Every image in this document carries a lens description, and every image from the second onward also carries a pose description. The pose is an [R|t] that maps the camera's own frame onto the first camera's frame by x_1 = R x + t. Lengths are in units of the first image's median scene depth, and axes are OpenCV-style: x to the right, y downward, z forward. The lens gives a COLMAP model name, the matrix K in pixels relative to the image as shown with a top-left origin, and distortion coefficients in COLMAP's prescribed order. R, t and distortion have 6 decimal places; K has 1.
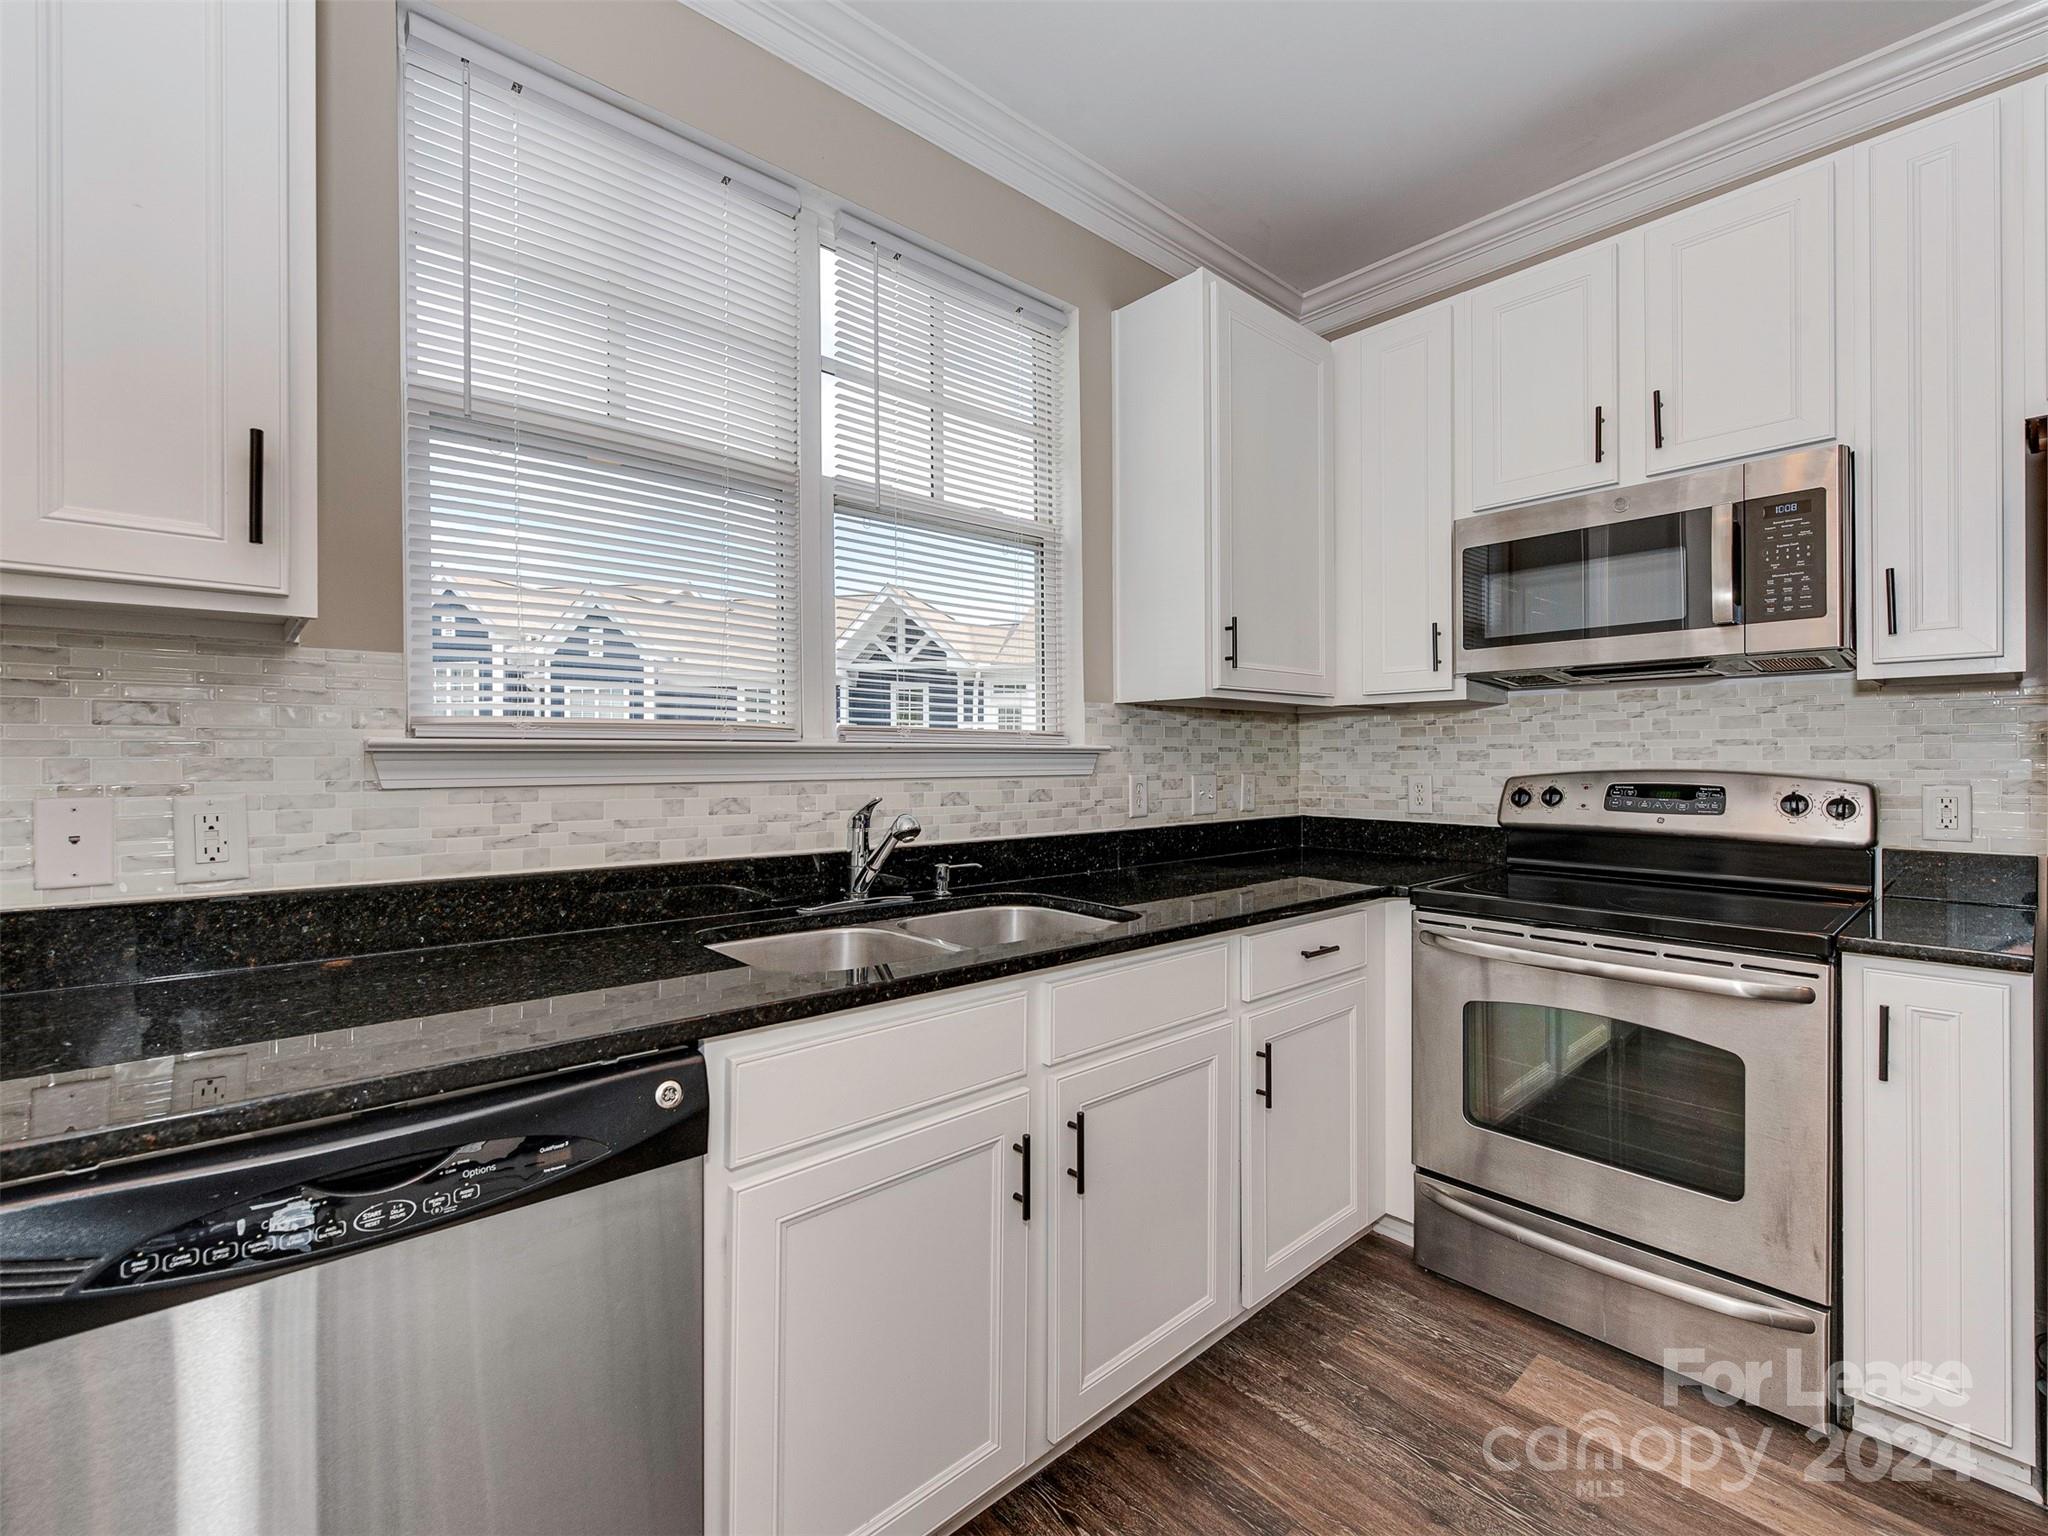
lens RADIAL K [[903.7, 0, 1010.8], [0, 903.7, 756.8], [0, 0, 1]] dist [0.000579, -0.000219]
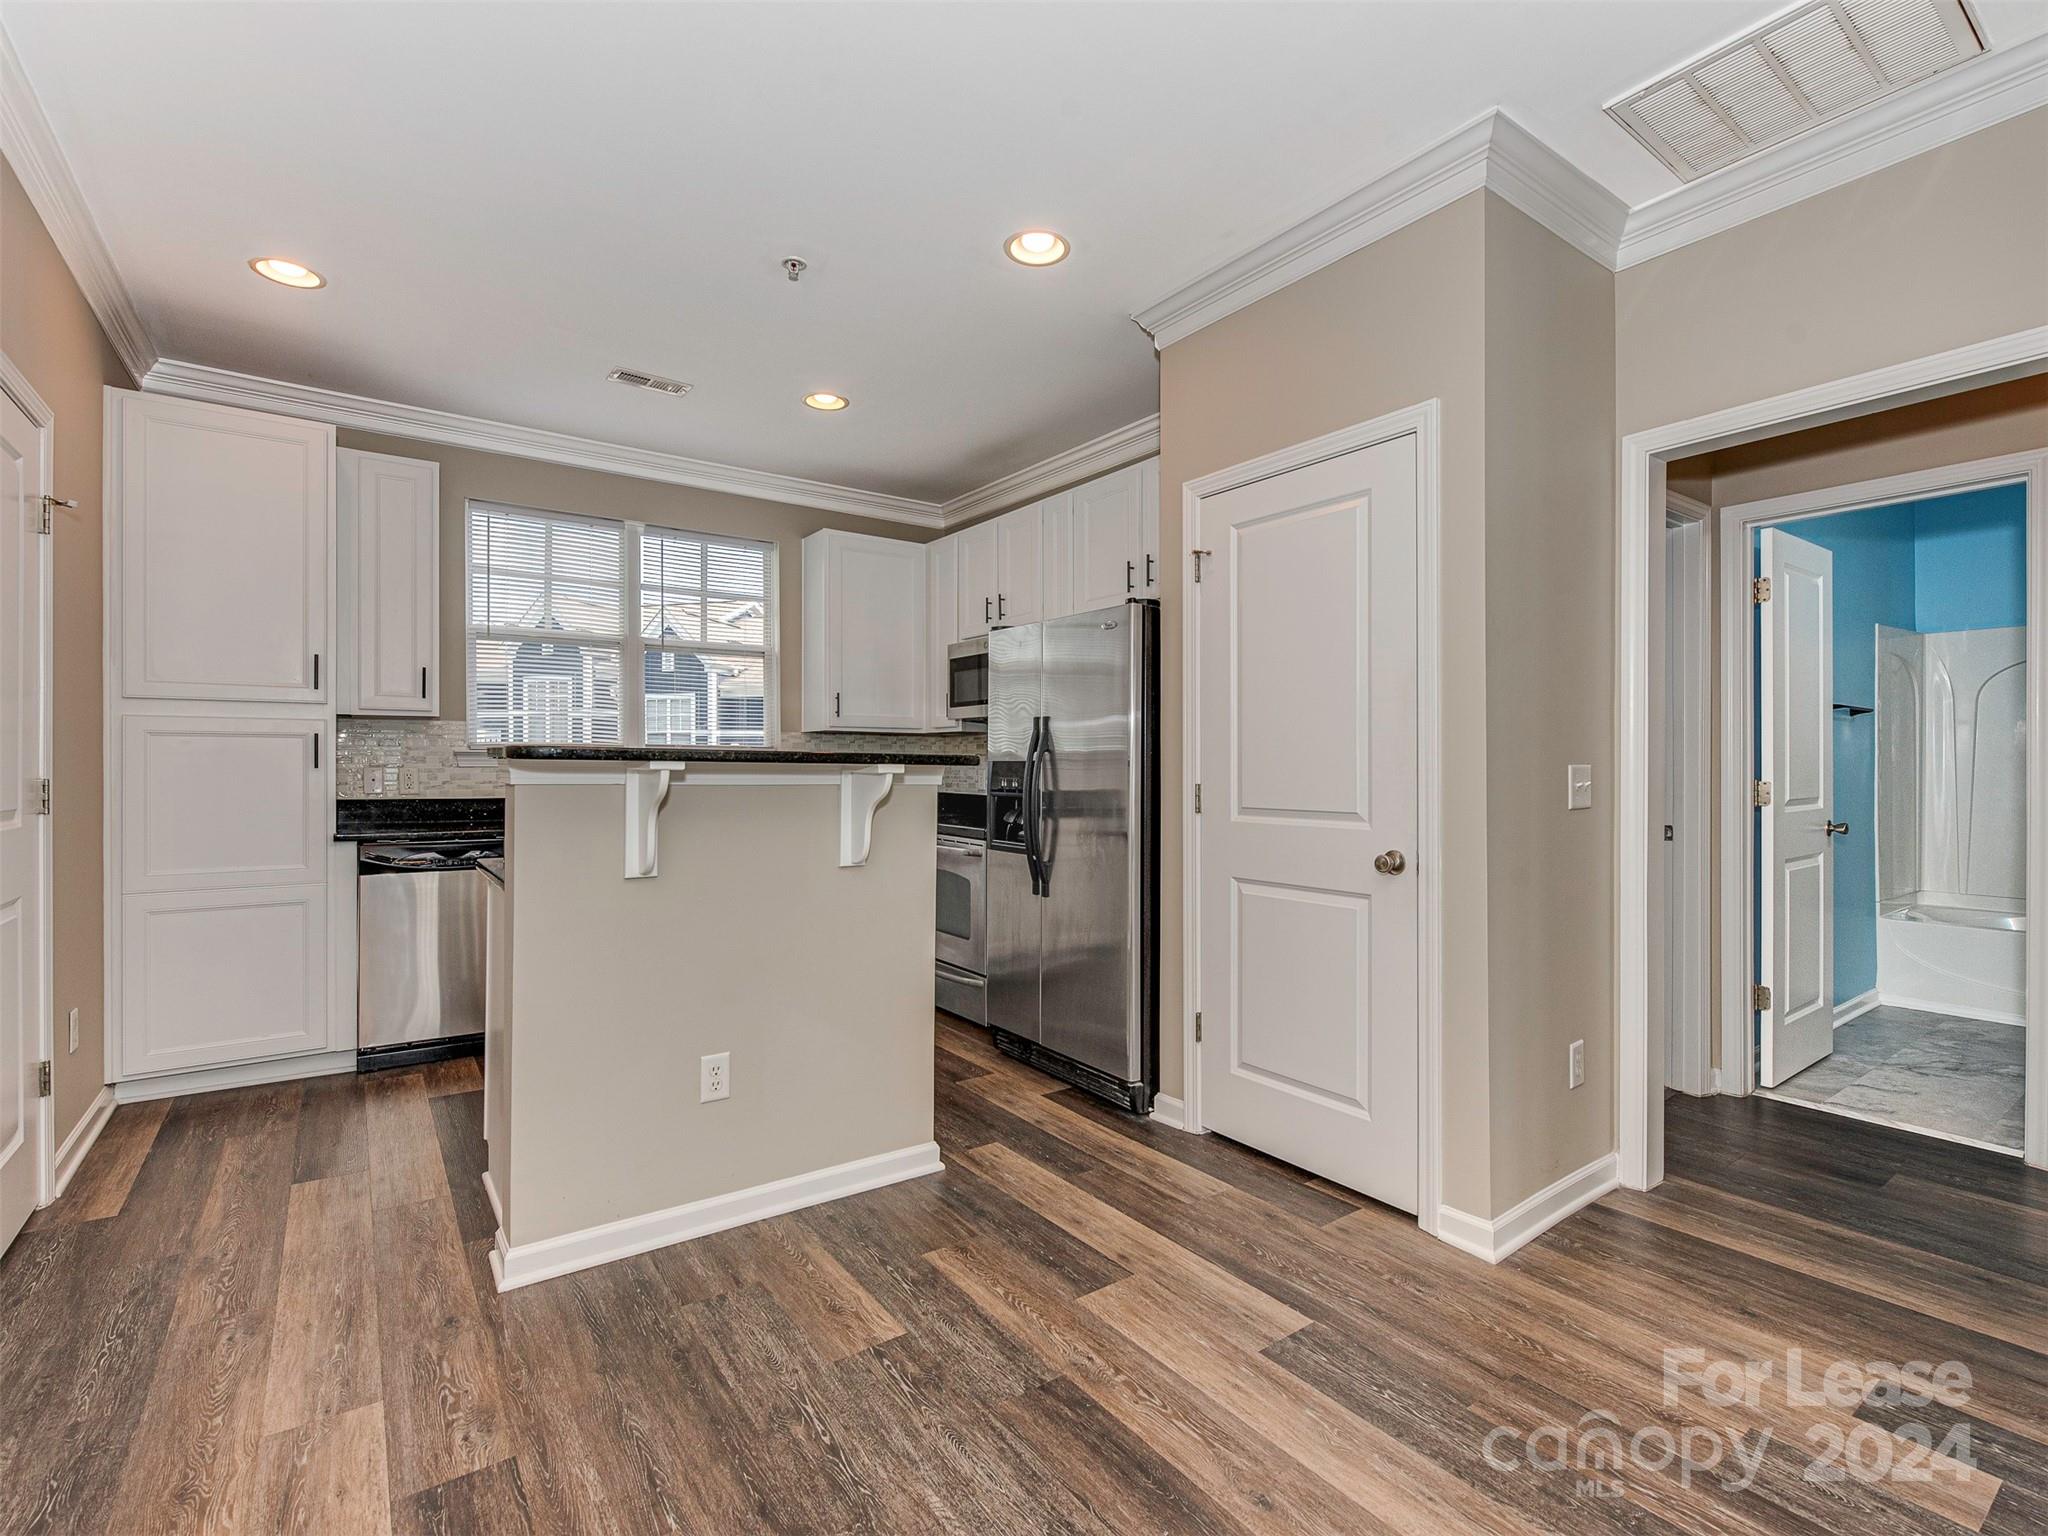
lens RADIAL K [[933.3, 0, 1017.7], [0, 933.3, 782.3], [0, 0, 1]] dist [0.000268, -0.001246]
pose [[0.993786, 0.009959, -0.110866, 0.901364], [-0.007168, 0.999648, 0.025545, -0.002762], [0.111081, -0.024591, 0.993507, -1.132722]]
